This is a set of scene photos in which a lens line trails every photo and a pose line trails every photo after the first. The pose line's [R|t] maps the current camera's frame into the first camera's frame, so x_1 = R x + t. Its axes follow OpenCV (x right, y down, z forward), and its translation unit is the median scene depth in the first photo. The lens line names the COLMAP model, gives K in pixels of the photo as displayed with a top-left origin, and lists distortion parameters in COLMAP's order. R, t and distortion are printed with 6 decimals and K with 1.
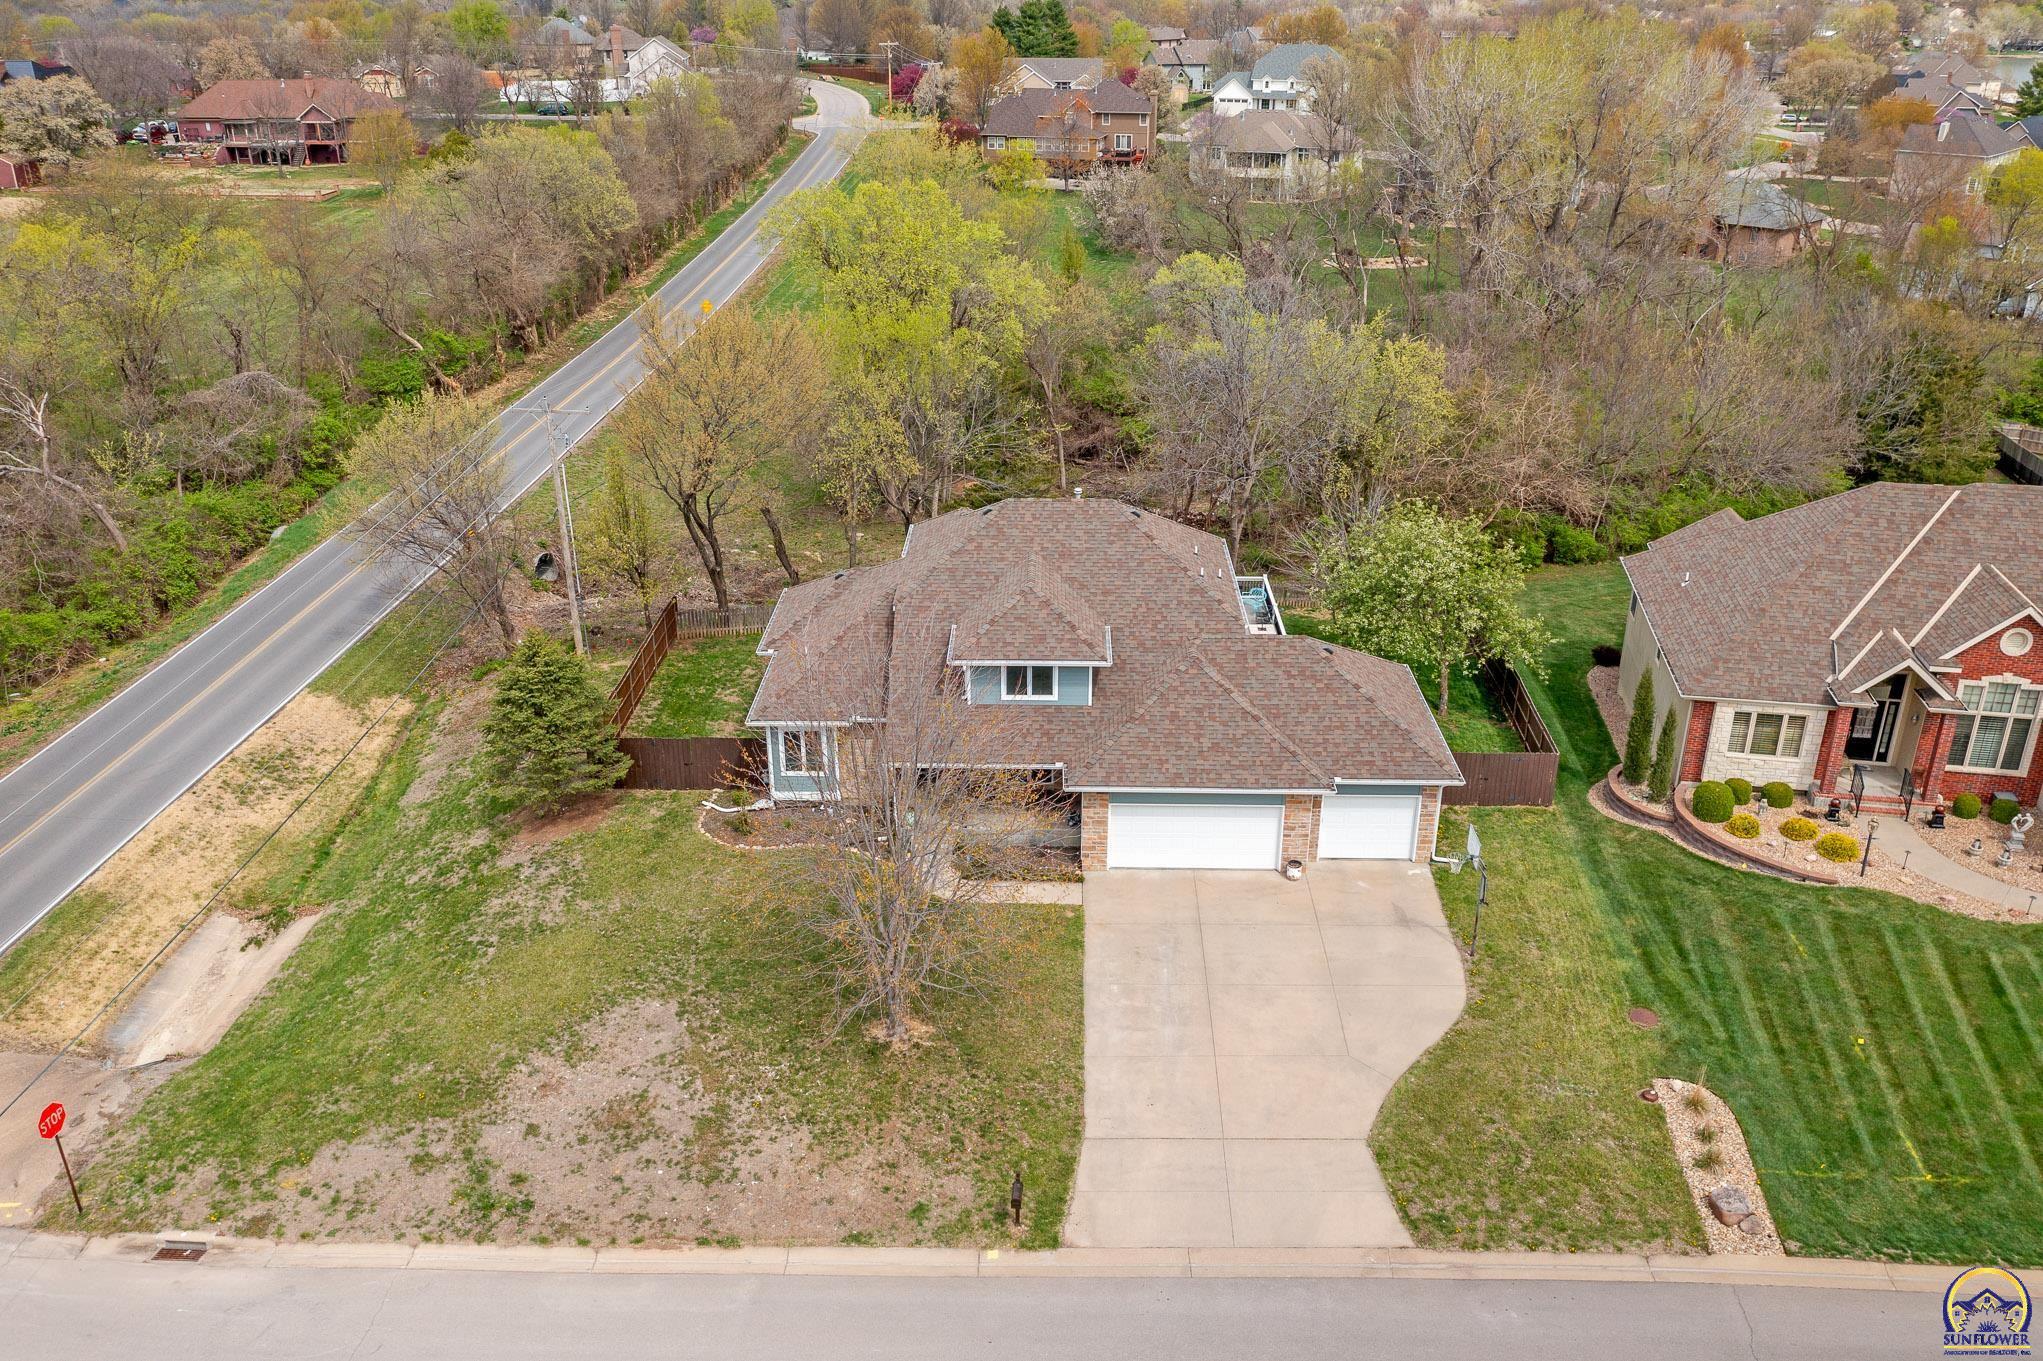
lens RADIAL K [[1607.5, 0, 1021.3], [0, 1607.5, 680.9], [0, 0, 1]] dist [-0.015382, -0.002656]
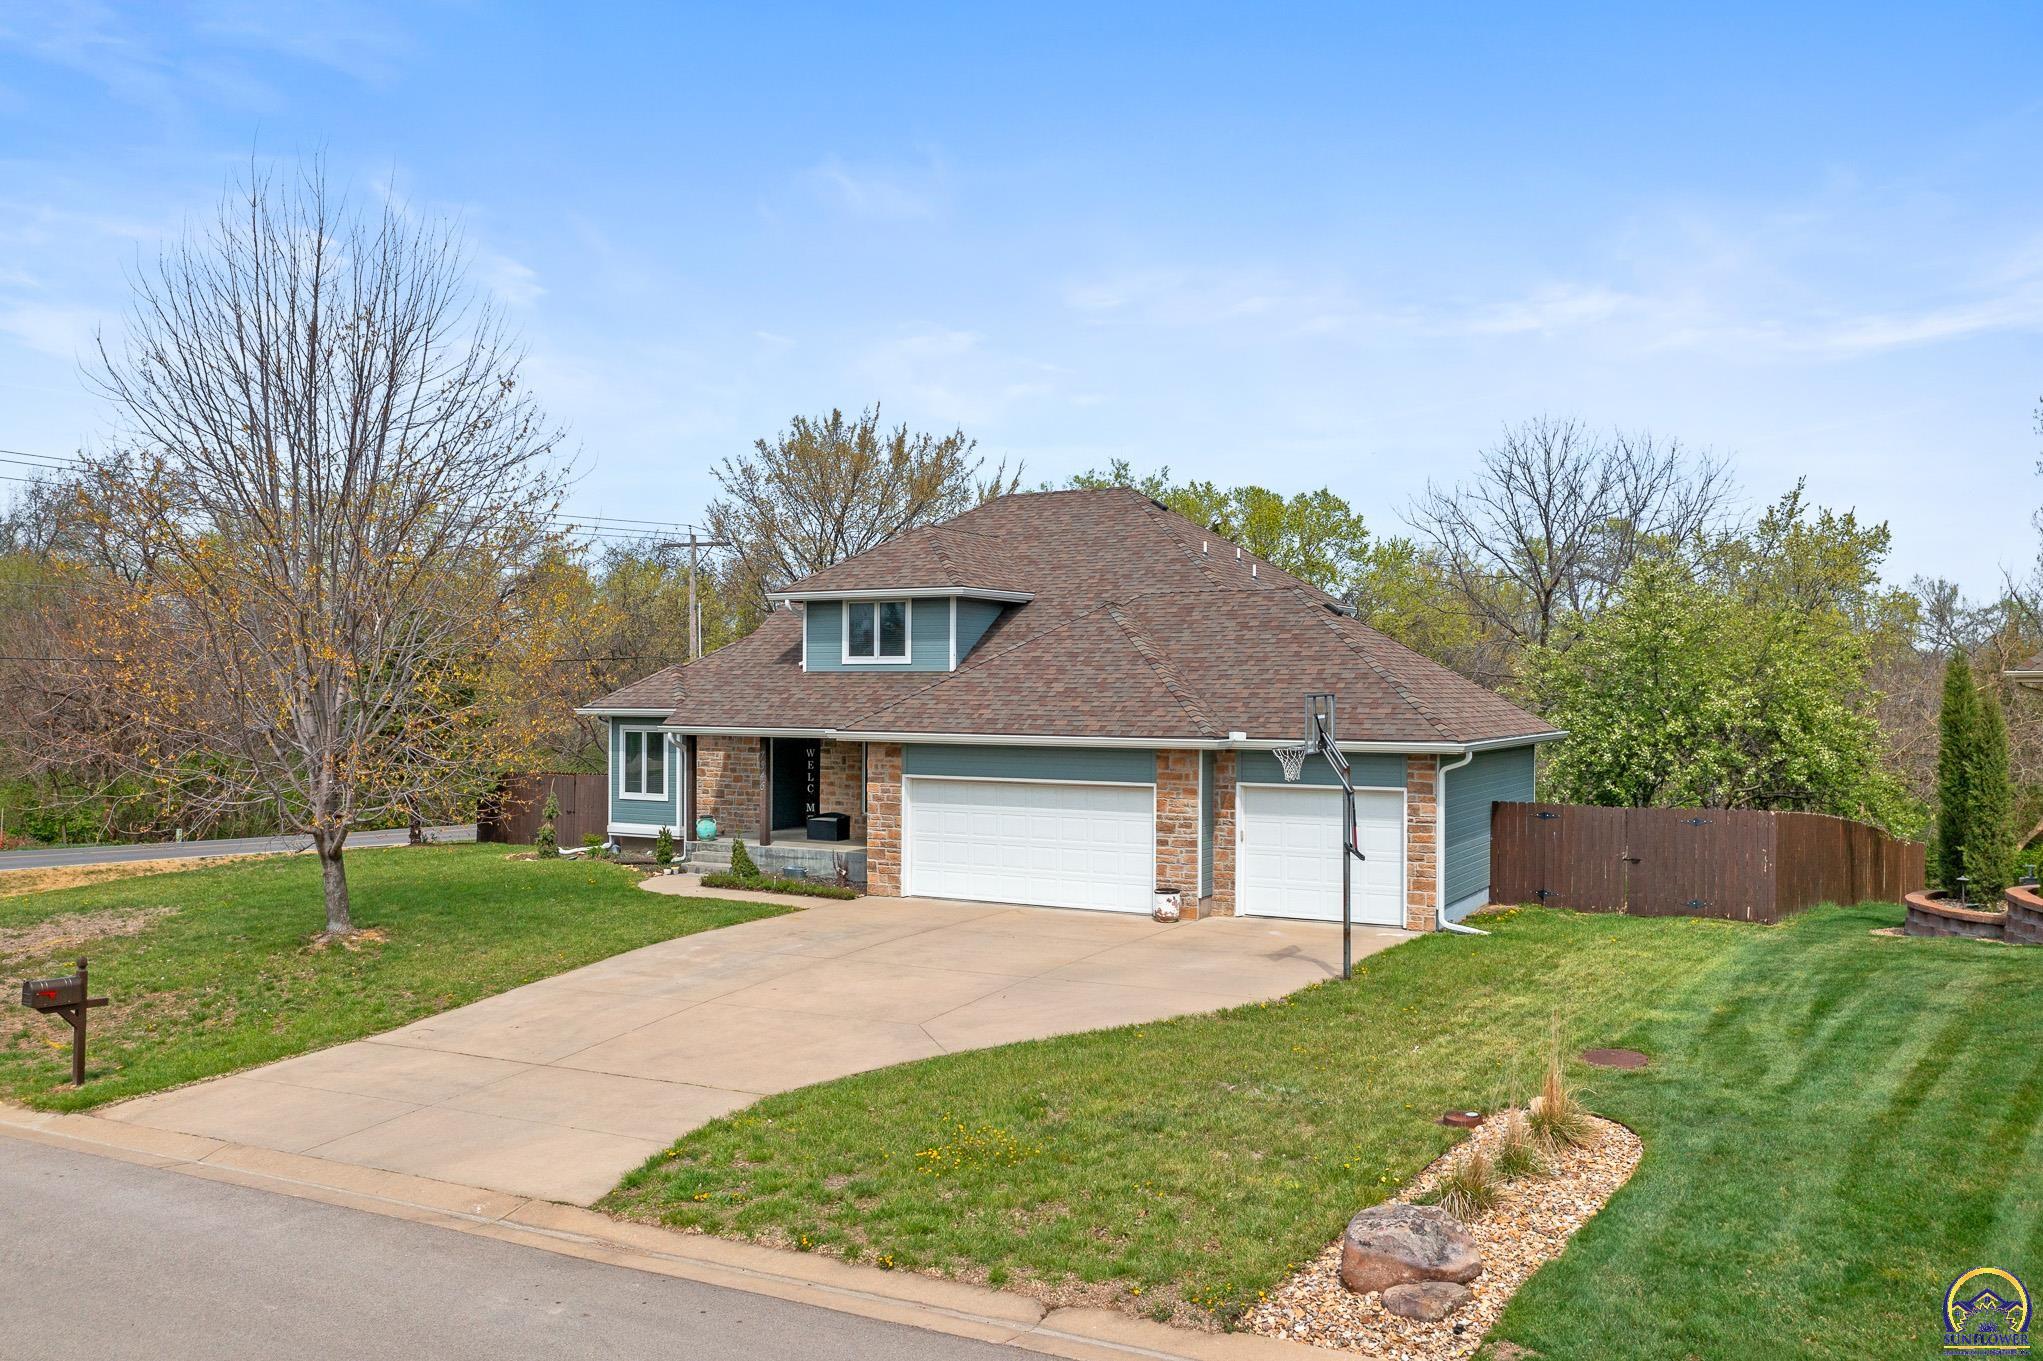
lens RADIAL K [[1607.5, 0, 1013.2], [0, 1607.5, 679.8], [0, 0, 1]] dist [-0.015382, -0.002656]
pose [[0.881858, -0.000559, -0.471516, 0.464104], [-0.195048, 0.909997, -0.365870, 0.314520], [0.429283, 0.414614, 0.802379, 0.586190]]
